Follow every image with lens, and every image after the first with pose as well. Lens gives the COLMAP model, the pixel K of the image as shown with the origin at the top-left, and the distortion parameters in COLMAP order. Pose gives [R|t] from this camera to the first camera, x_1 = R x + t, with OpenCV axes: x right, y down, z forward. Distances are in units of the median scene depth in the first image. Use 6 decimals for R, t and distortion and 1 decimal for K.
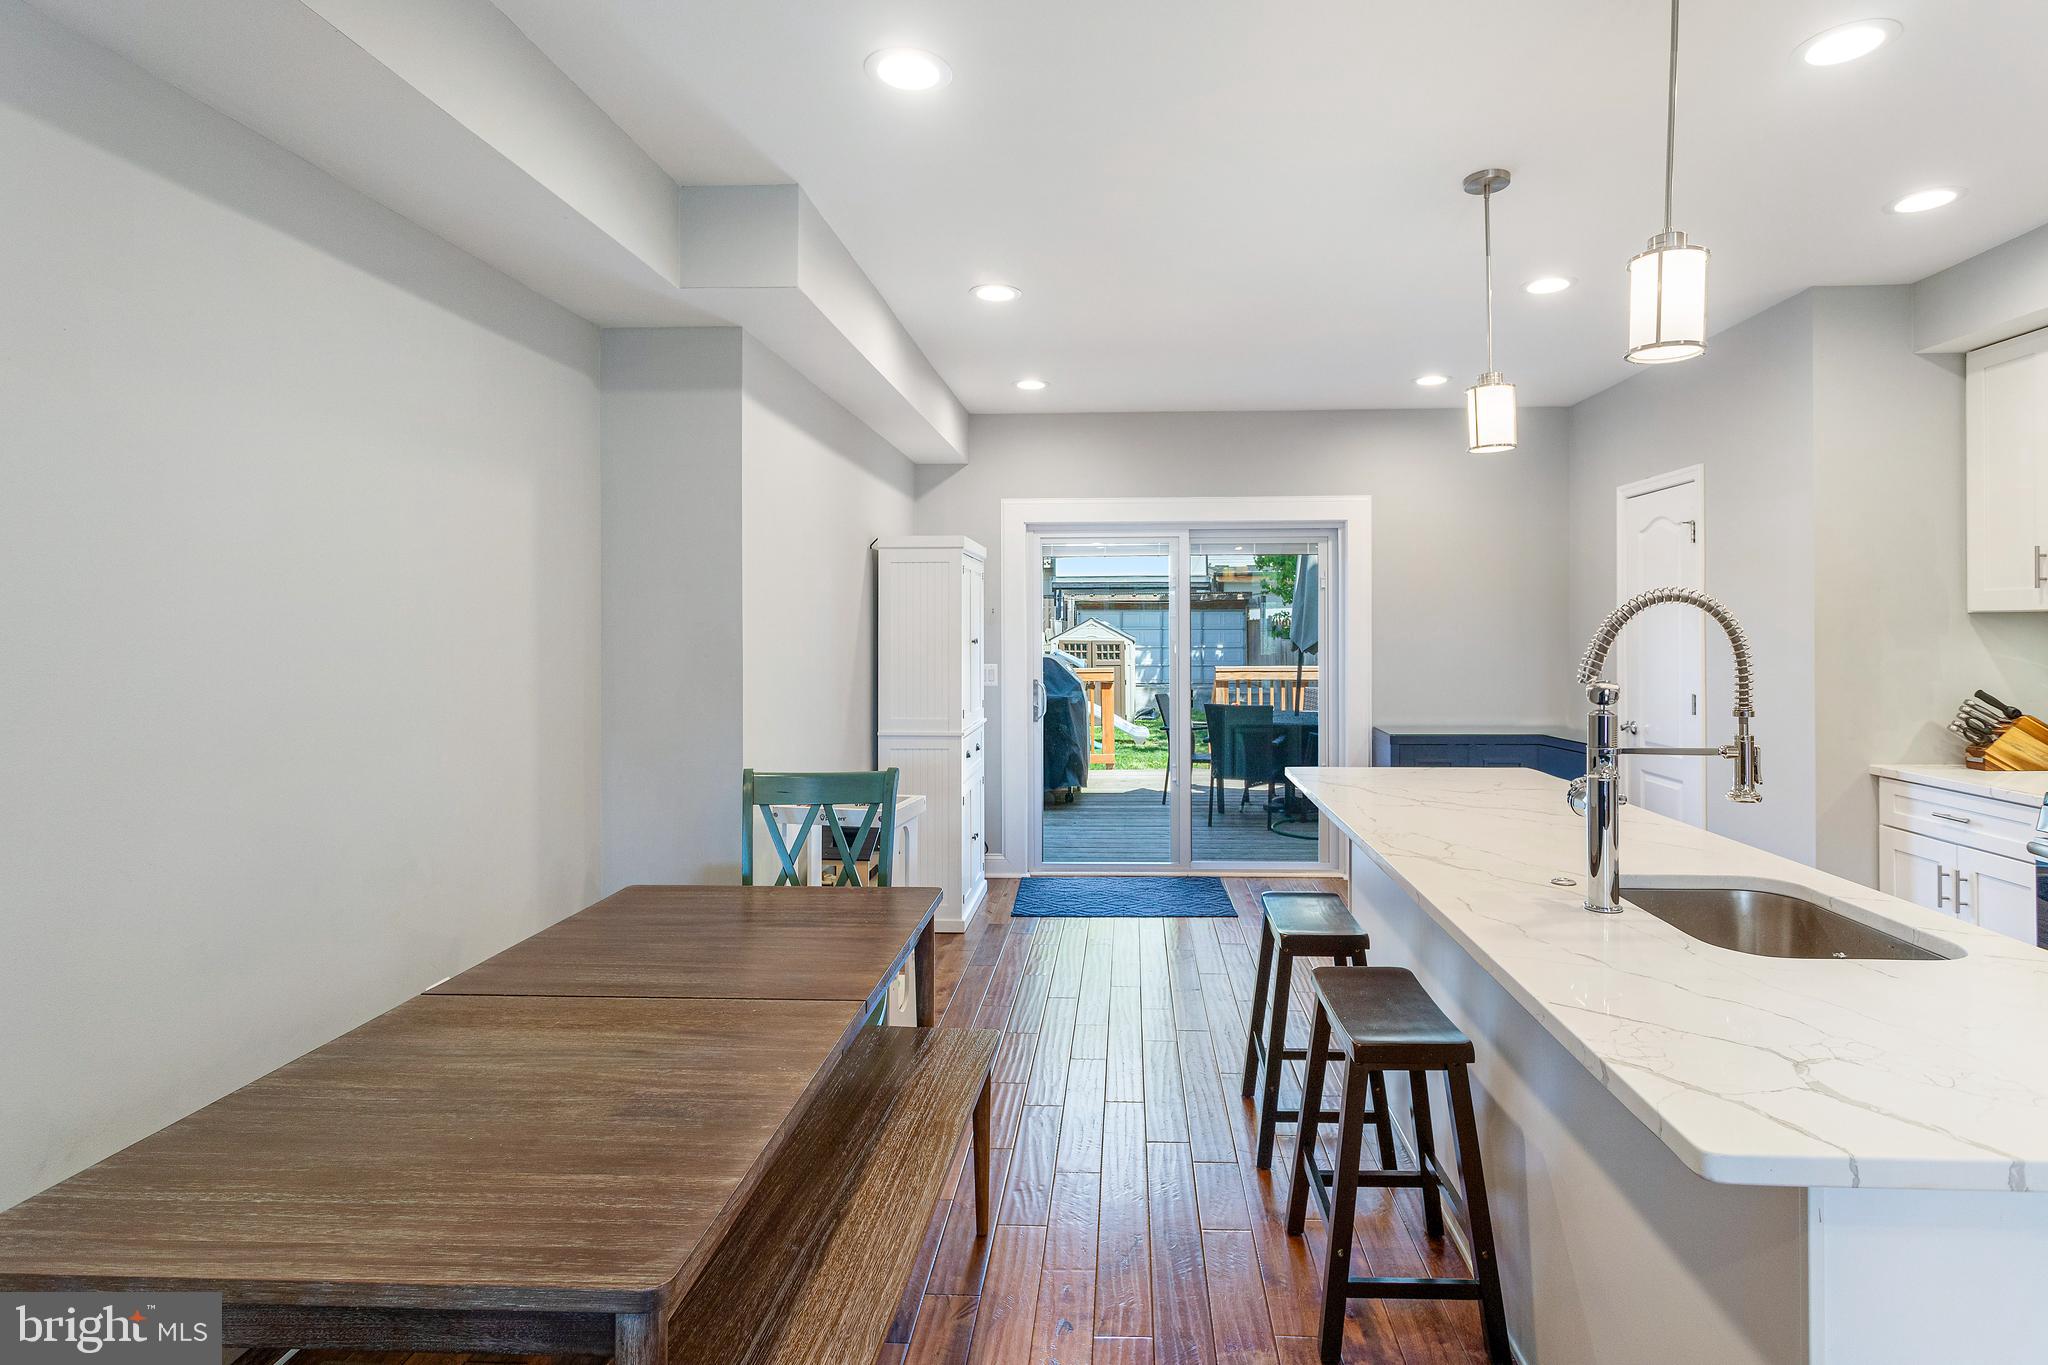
lens RADIAL K [[1057.7, 0, 1079.8], [0, 1057.7, 611.3], [0, 0, 1]] dist [0.006100, -0.000068]
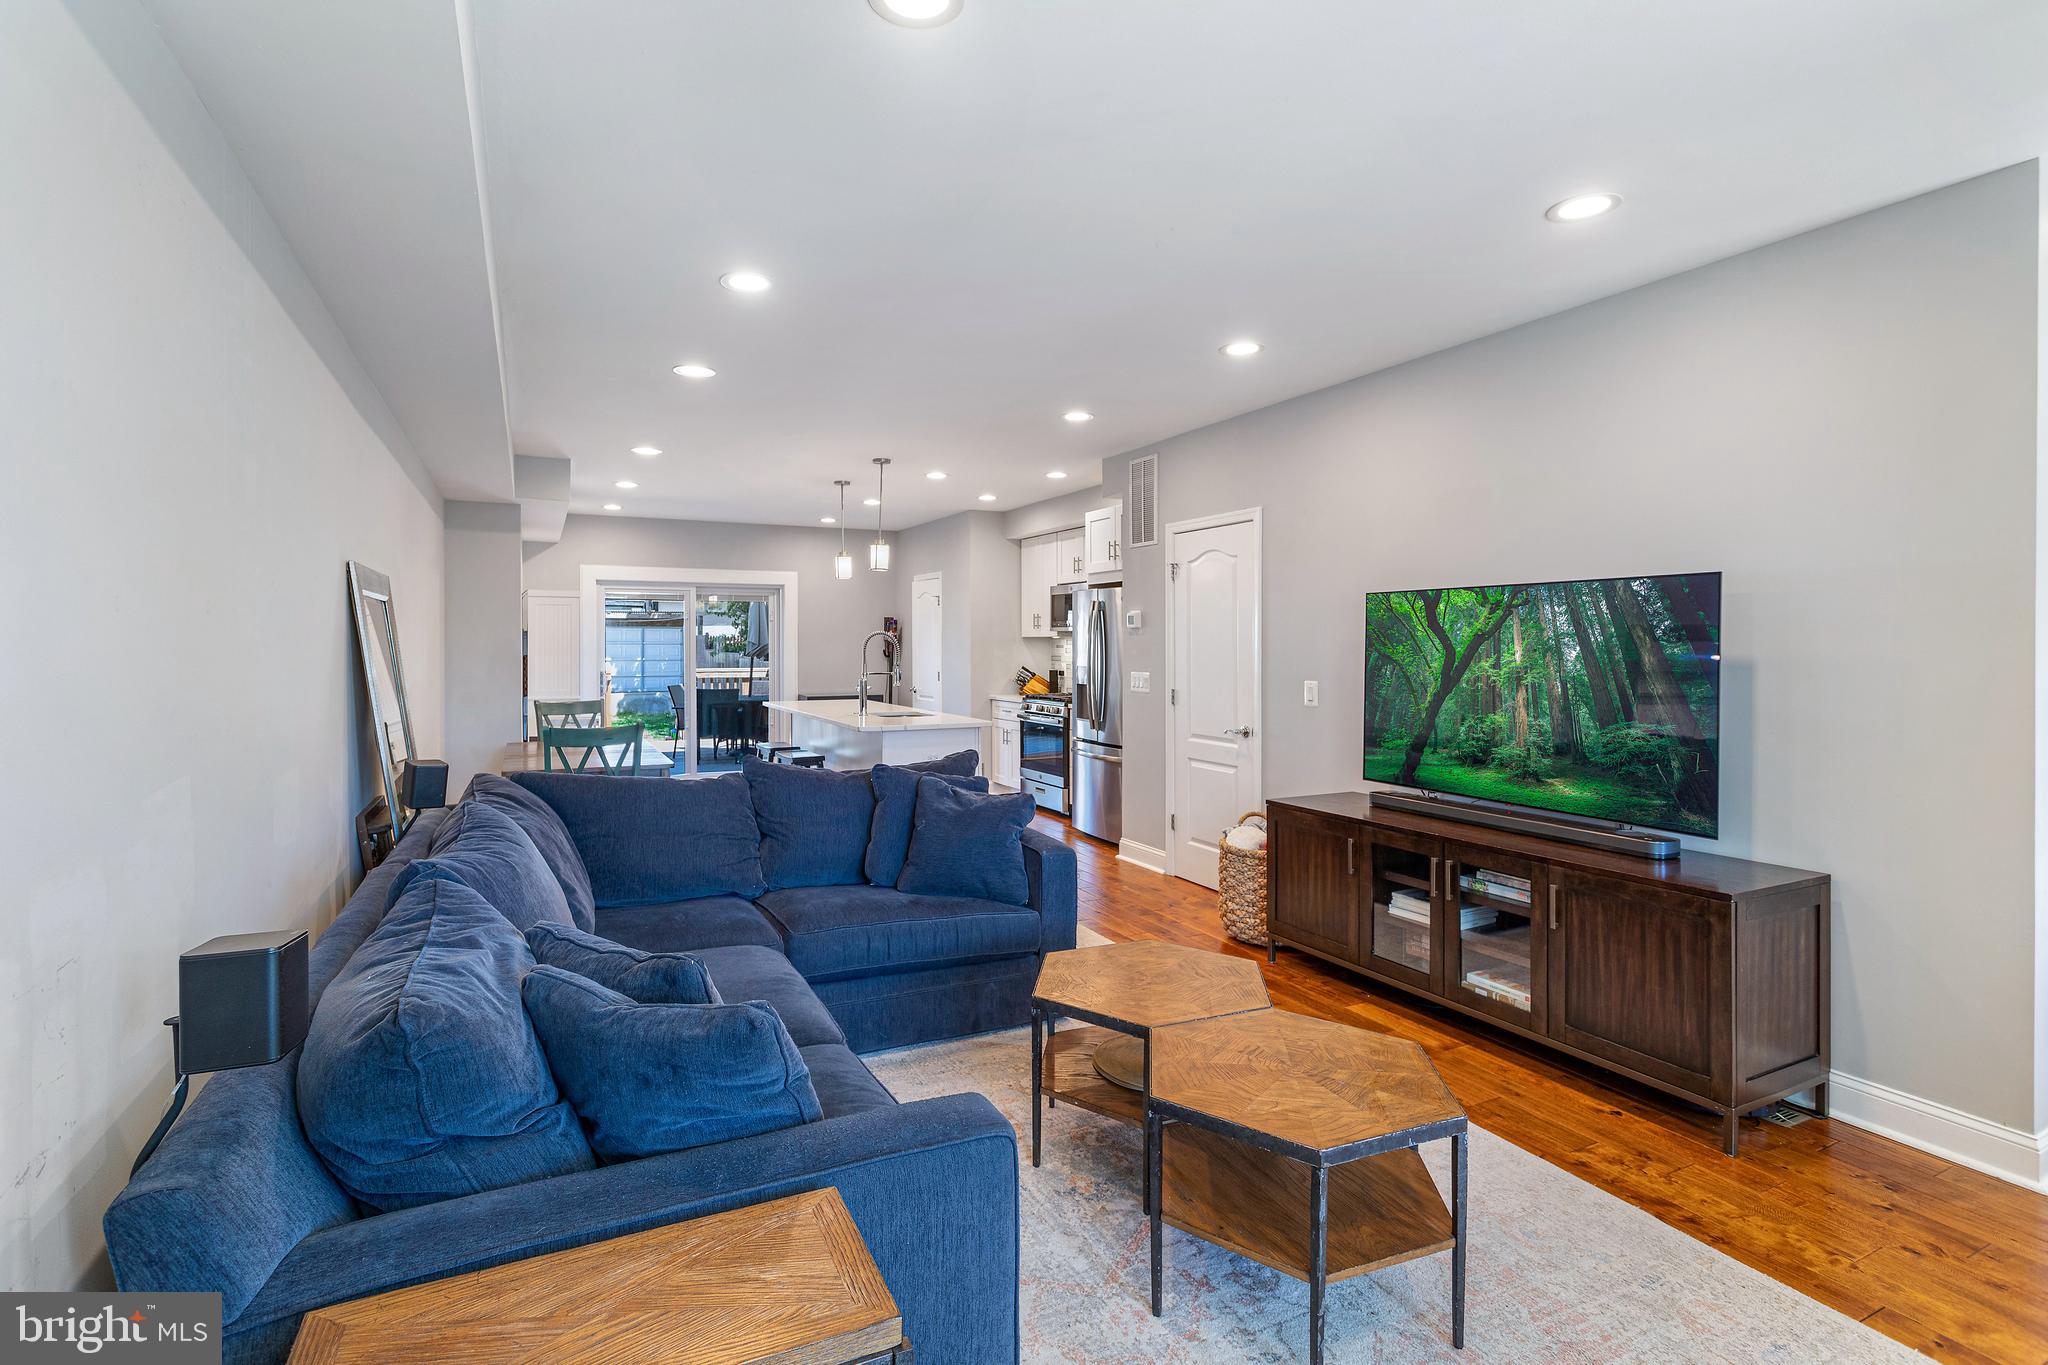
lens RADIAL K [[986.0, 0, 1012.9], [0, 986.0, 643.5], [0, 0, 1]] dist [-0.005177, 0.004337]
pose [[0.877490, 0.002179, 0.479590, -0.273317], [-0.010019, 0.999855, 0.013789, -0.012562], [-0.479491, -0.016905, 0.877384, -0.864809]]
